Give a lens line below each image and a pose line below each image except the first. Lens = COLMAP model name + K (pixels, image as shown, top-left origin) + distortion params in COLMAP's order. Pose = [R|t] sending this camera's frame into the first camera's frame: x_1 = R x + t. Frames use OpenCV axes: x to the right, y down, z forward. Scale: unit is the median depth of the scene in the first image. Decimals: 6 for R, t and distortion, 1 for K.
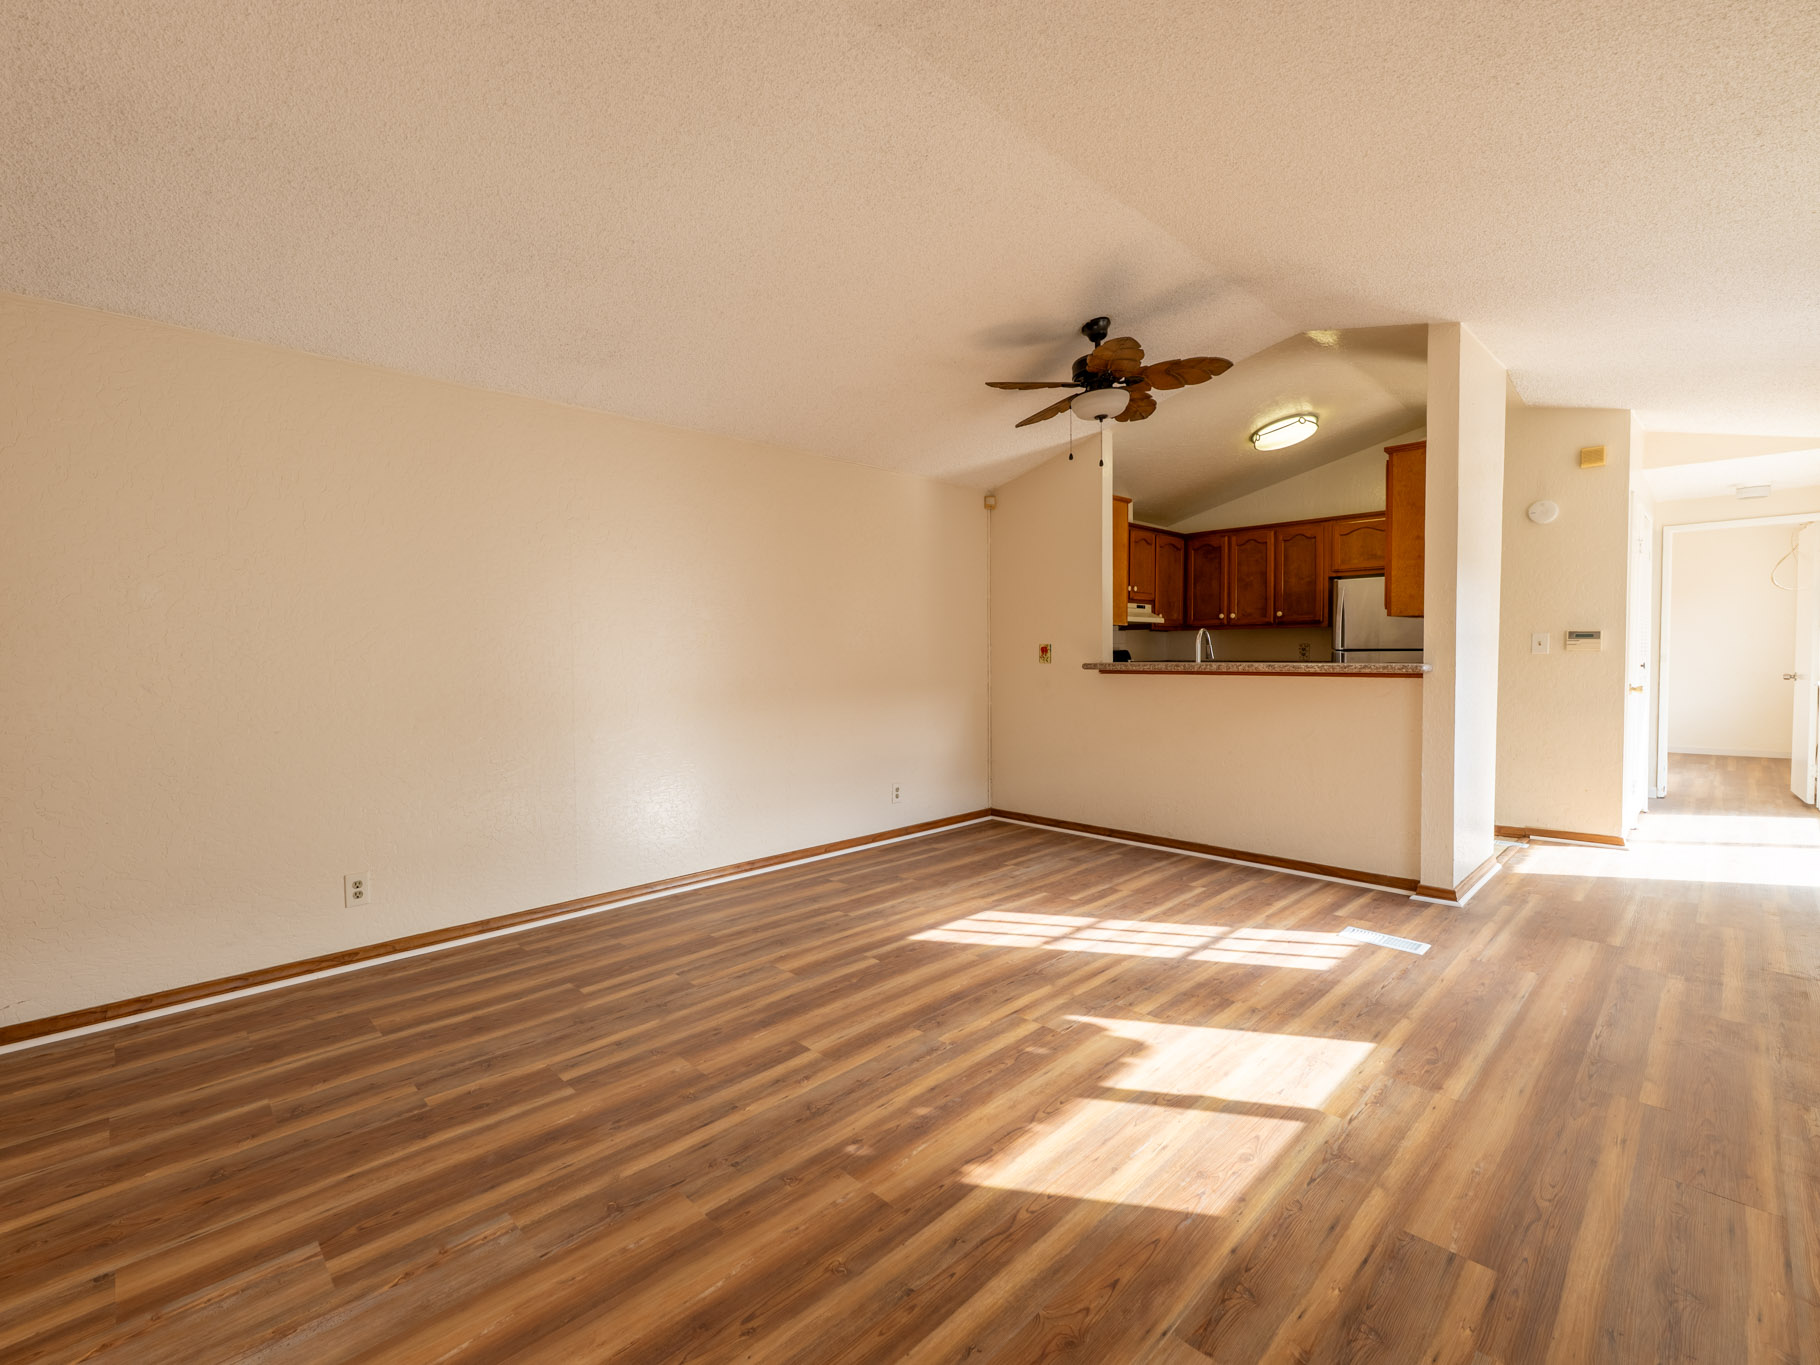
lens RADIAL K [[842.5, 0, 850.4], [0, 842.5, 684.7], [0, 0, 1]] dist [-0.005362, -0.000076]
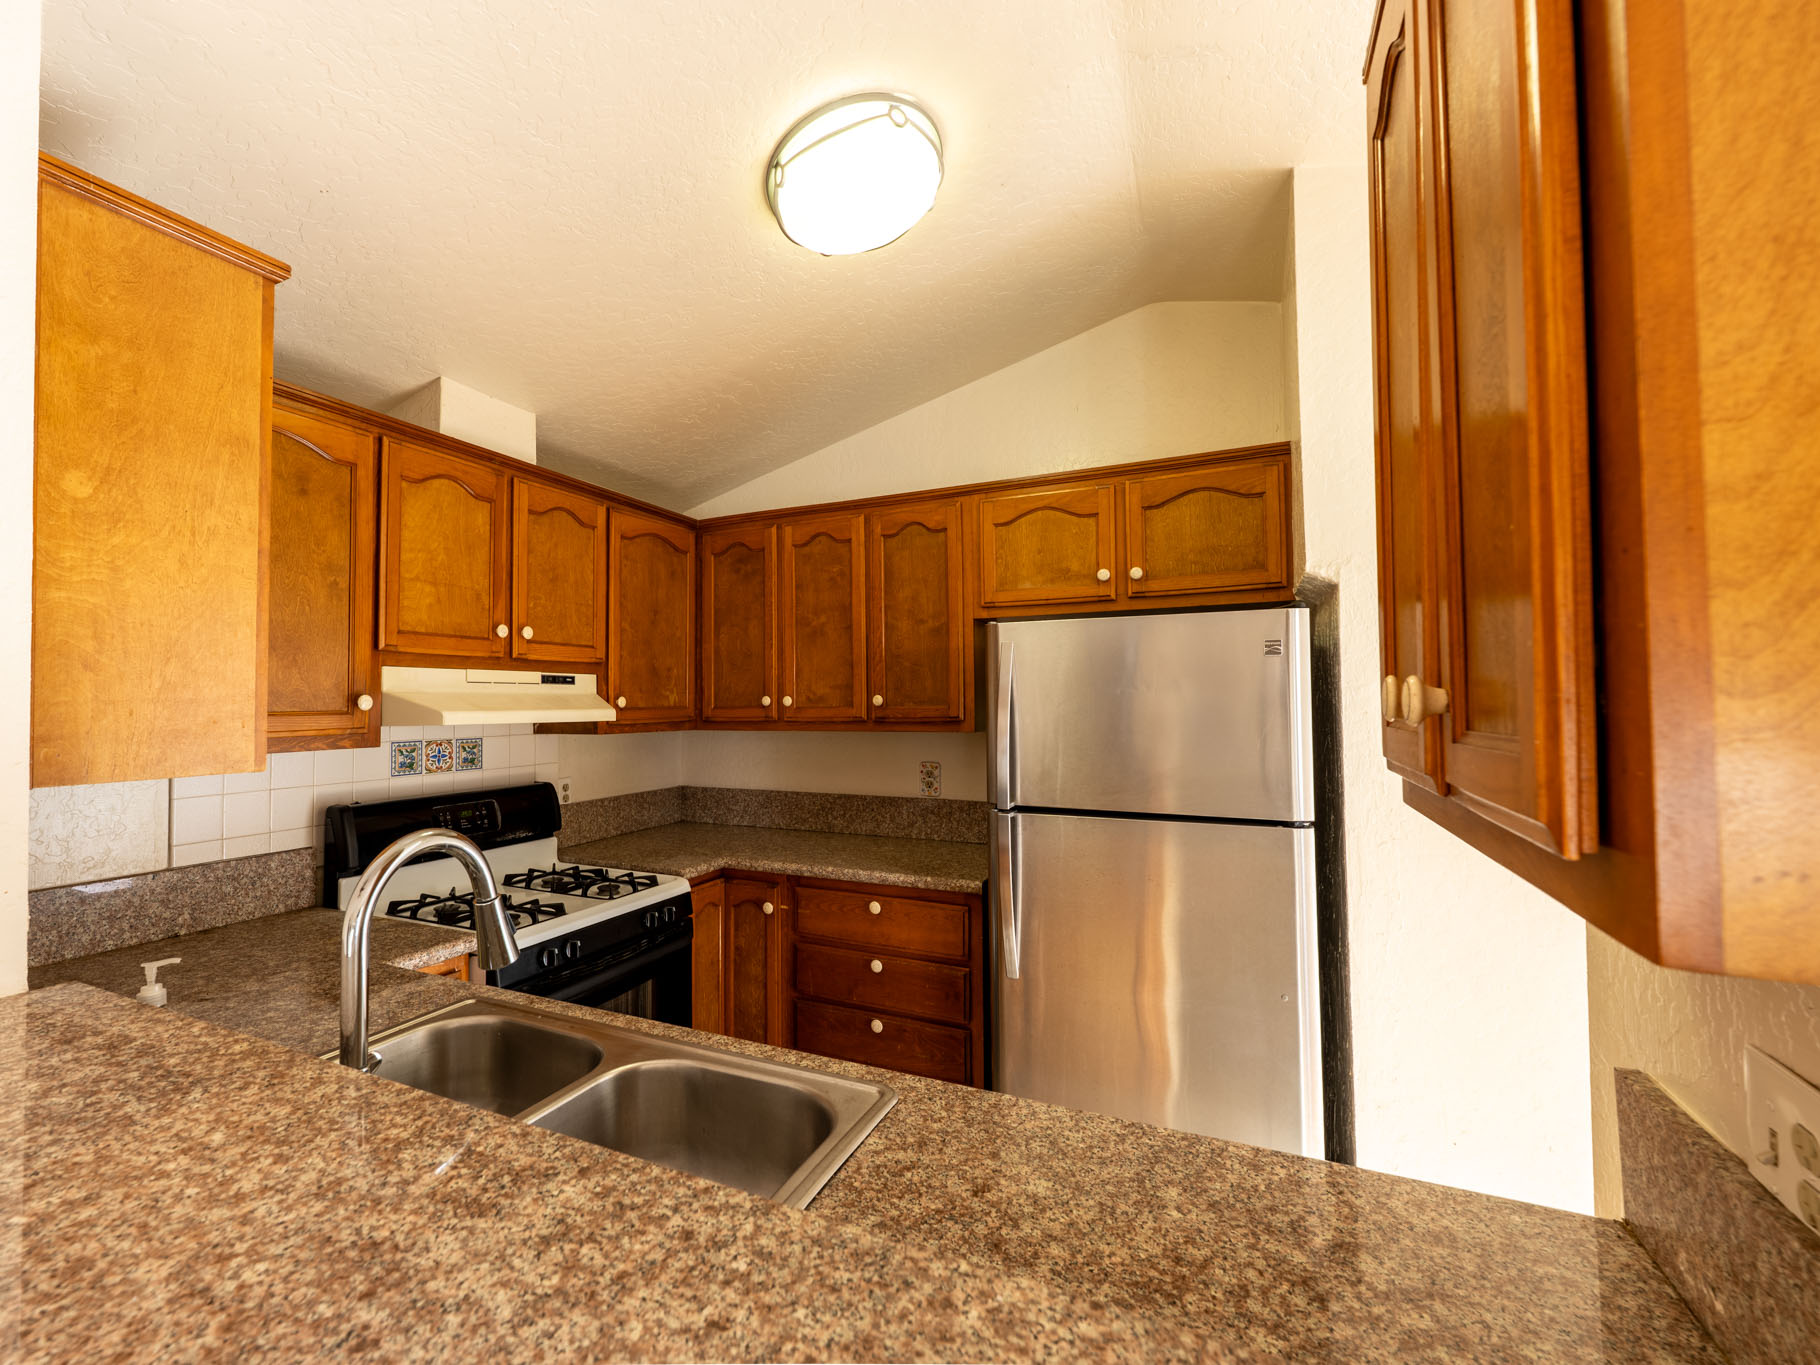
lens RADIAL K [[842.5, 0, 899.2], [0, 842.5, 672.8], [0, 0, 1]] dist [-0.005362, -0.000076]
pose [[0.908471, 0.012373, 0.417764, 0.330516], [0.019777, 0.997169, -0.072541, -0.065095], [-0.417479, 0.074164, 0.905655, 0.585745]]
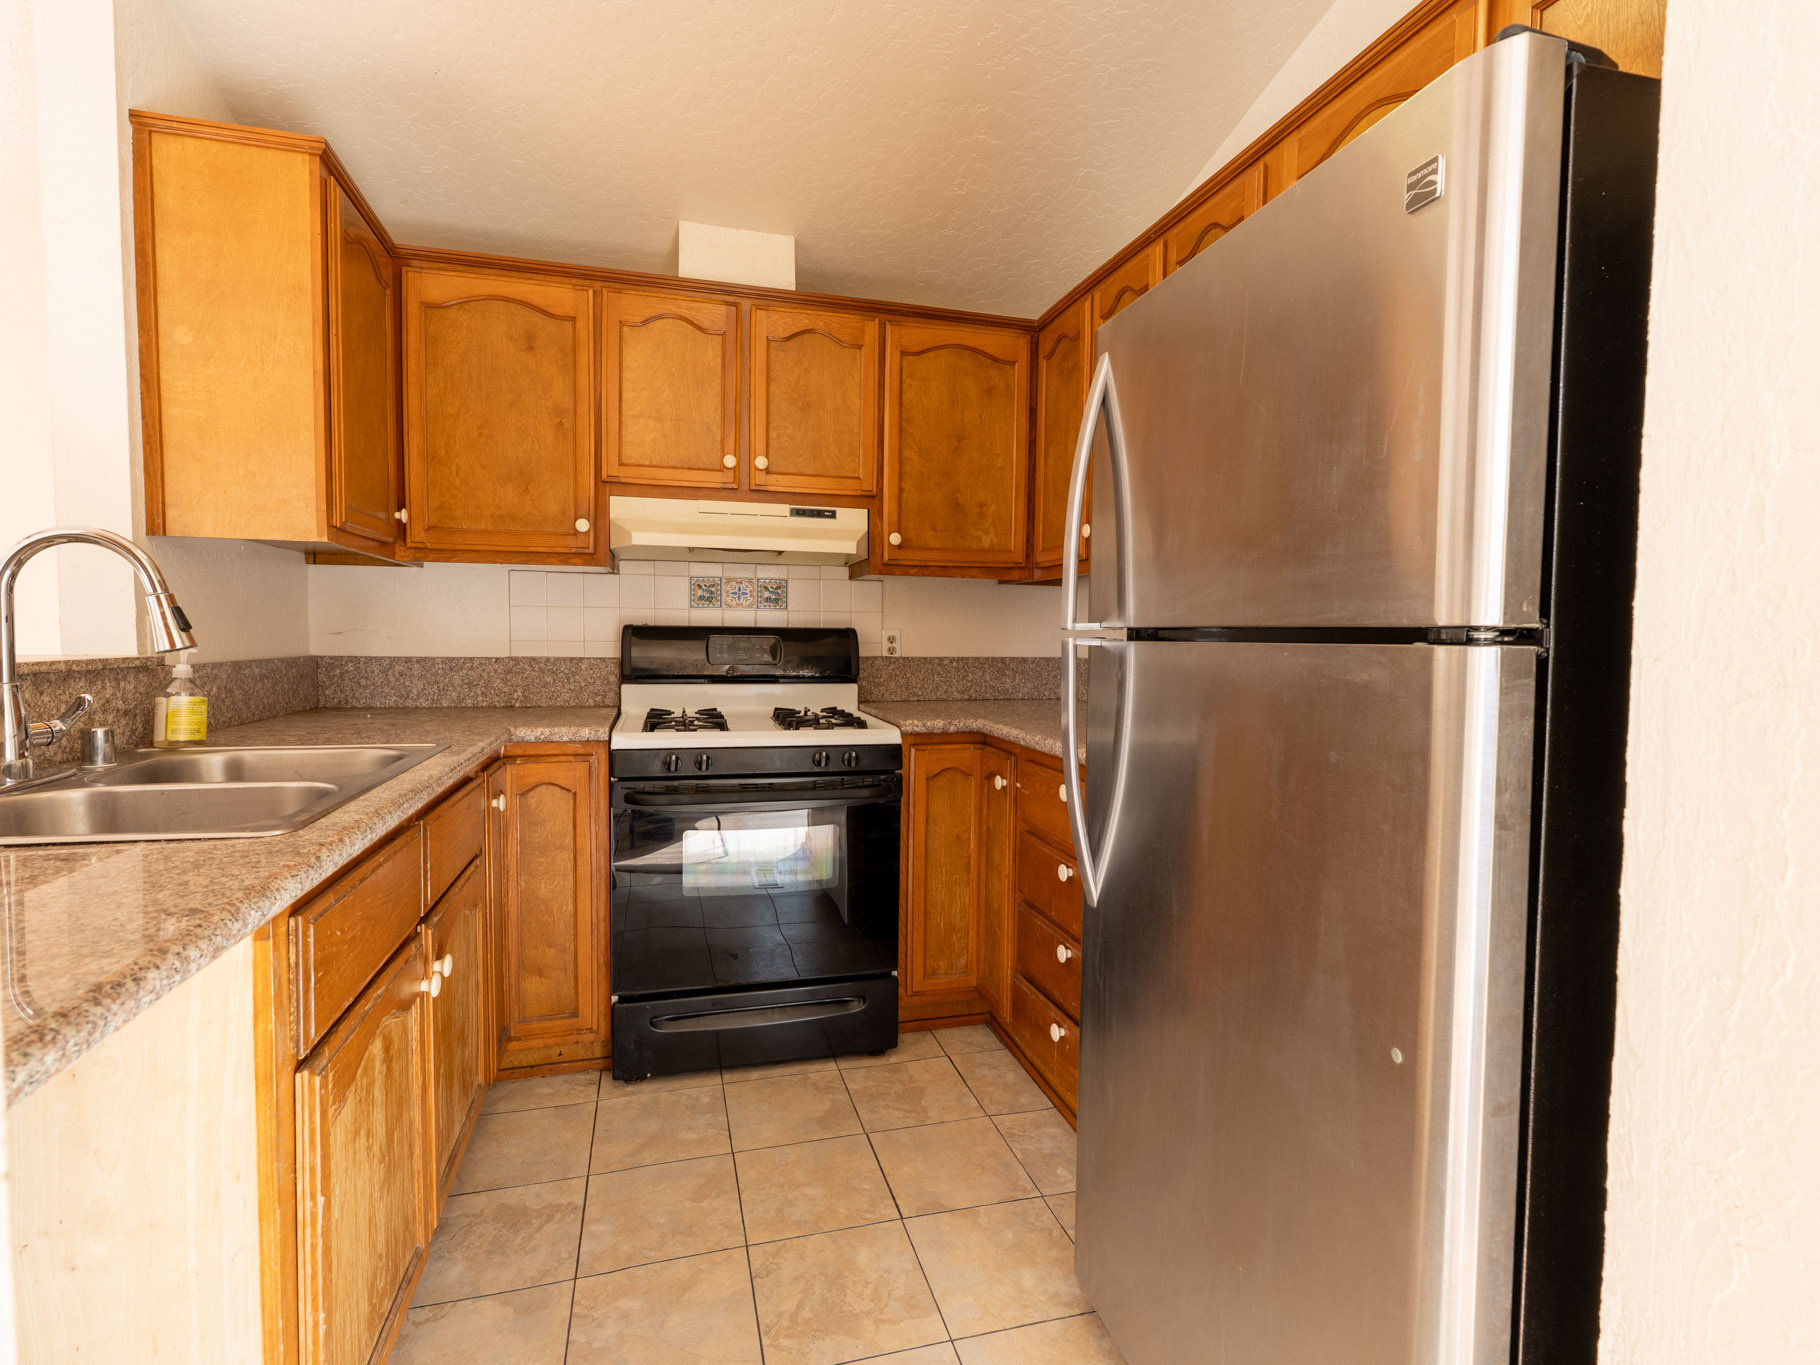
lens RADIAL K [[919.3, 0, 915.0], [0, 919.3, 692.5], [0, 0, 1]] dist [-0.003762, -0.000311]
pose [[0.891501, 0.036301, -0.451561, 0.585696], [-0.031220, 0.999338, 0.018699, -0.021091], [0.451941, -0.002572, 0.892044, 0.660575]]
